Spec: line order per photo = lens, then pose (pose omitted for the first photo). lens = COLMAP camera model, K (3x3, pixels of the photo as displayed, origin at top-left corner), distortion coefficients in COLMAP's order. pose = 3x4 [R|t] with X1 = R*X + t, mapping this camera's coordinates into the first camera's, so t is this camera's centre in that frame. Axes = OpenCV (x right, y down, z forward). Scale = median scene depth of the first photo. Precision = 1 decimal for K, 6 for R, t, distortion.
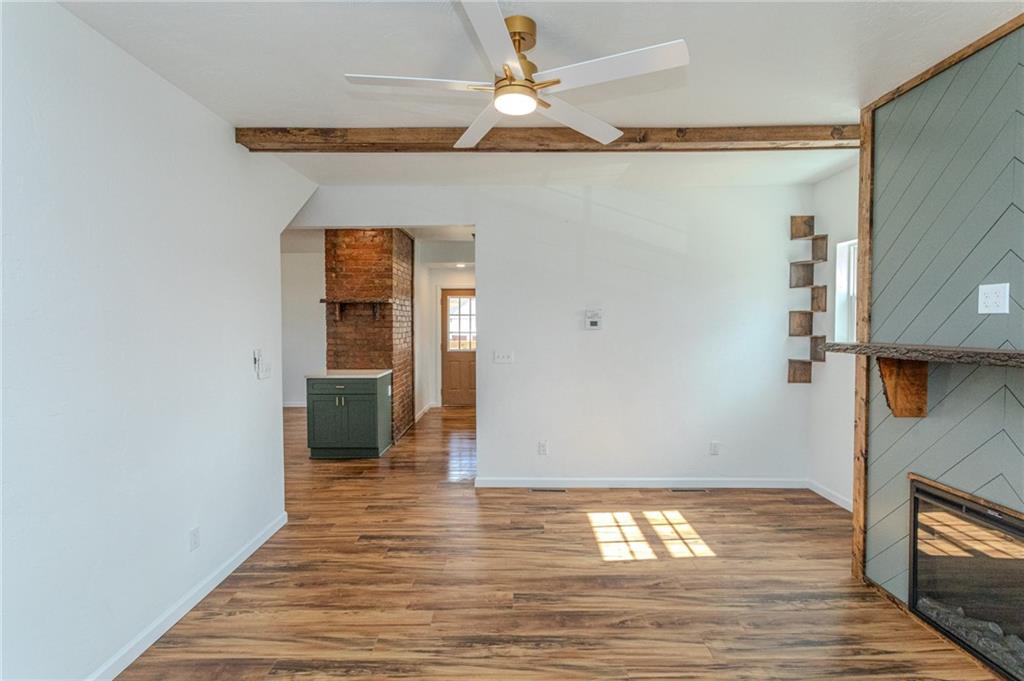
lens RADIAL K [[502.3, 0, 513.3], [0, 502.3, 331.5], [0, 0, 1]] dist [-0.003315, 0.005203]
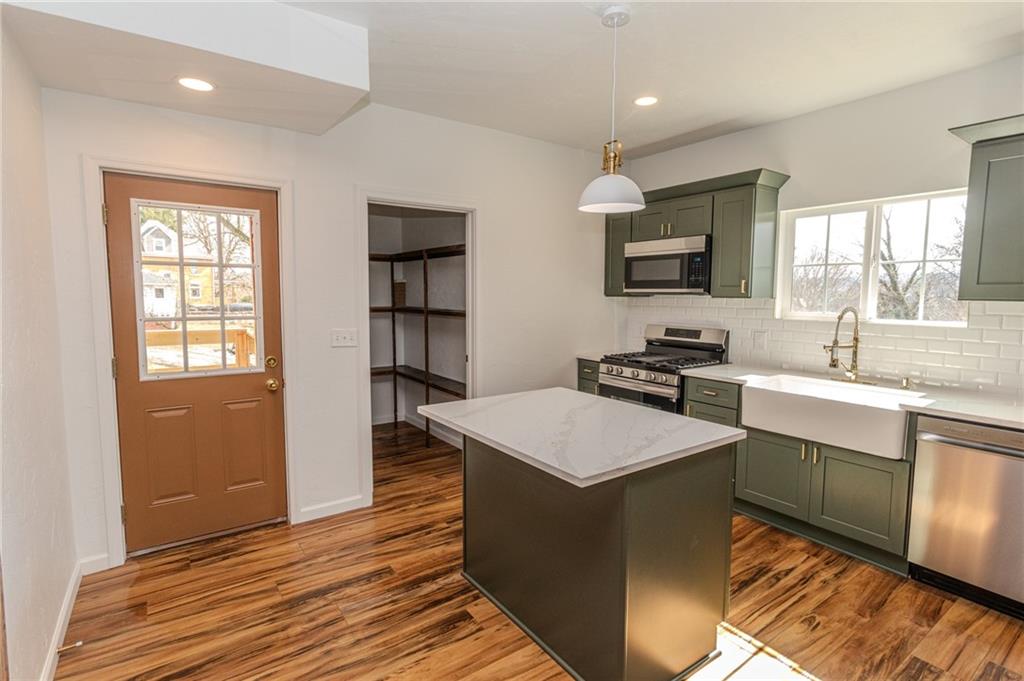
lens RADIAL K [[502.3, 0, 513.9], [0, 502.3, 331.6], [0, 0, 1]] dist [-0.003315, 0.005203]
pose [[0.819603, -0.043167, 0.571303, -0.169932], [0.007154, 0.997851, 0.065133, -0.013136], [-0.572887, -0.049296, 0.818150, 0.895068]]
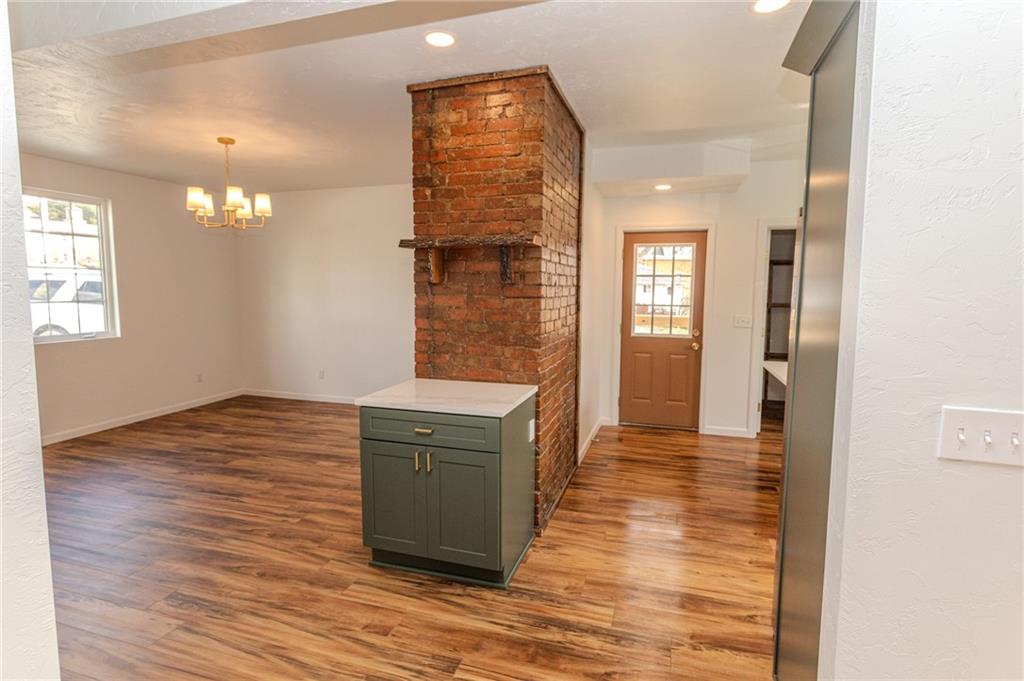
lens RADIAL K [[502.3, 0, 503.3], [0, 502.3, 335.4], [0, 0, 1]] dist [-0.003315, 0.005203]
pose [[0.947881, 0.036016, -0.316583, -0.121354], [-0.012035, 0.996929, 0.077382, -0.009360], [0.318398, -0.069539, 0.945403, 0.535113]]
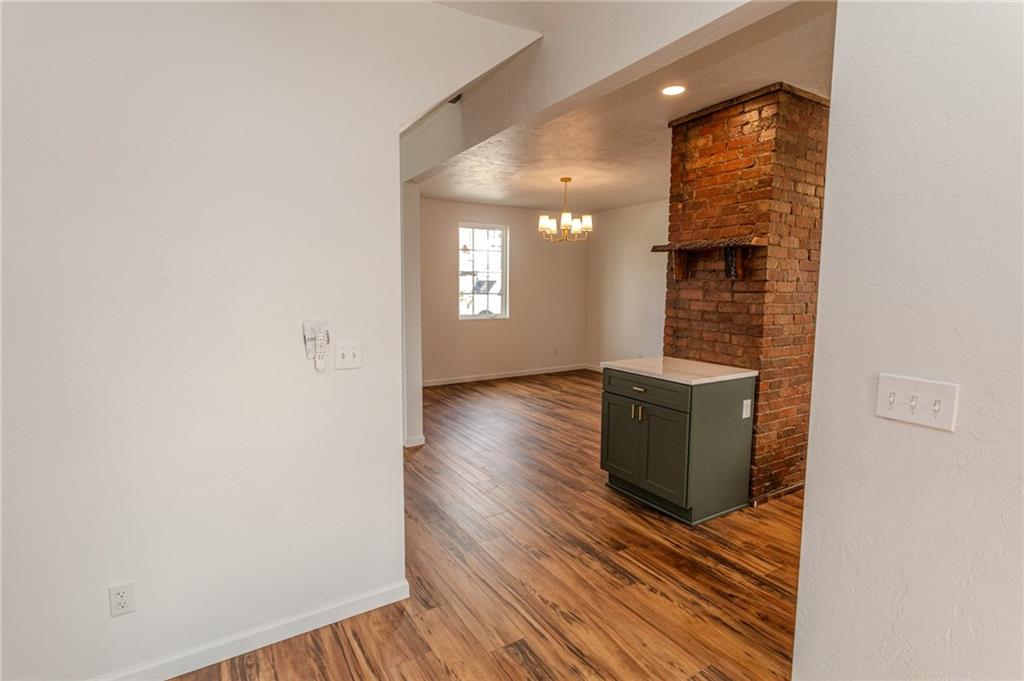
lens RADIAL K [[502.3, 0, 526.3], [0, 502.3, 334.9], [0, 0, 1]] dist [-0.003315, 0.005203]
pose [[0.526382, 0.088810, -0.845597, 0.079691], [-0.024093, 0.995689, 0.089576, -0.005065], [0.849907, -0.026778, 0.526252, 0.505241]]
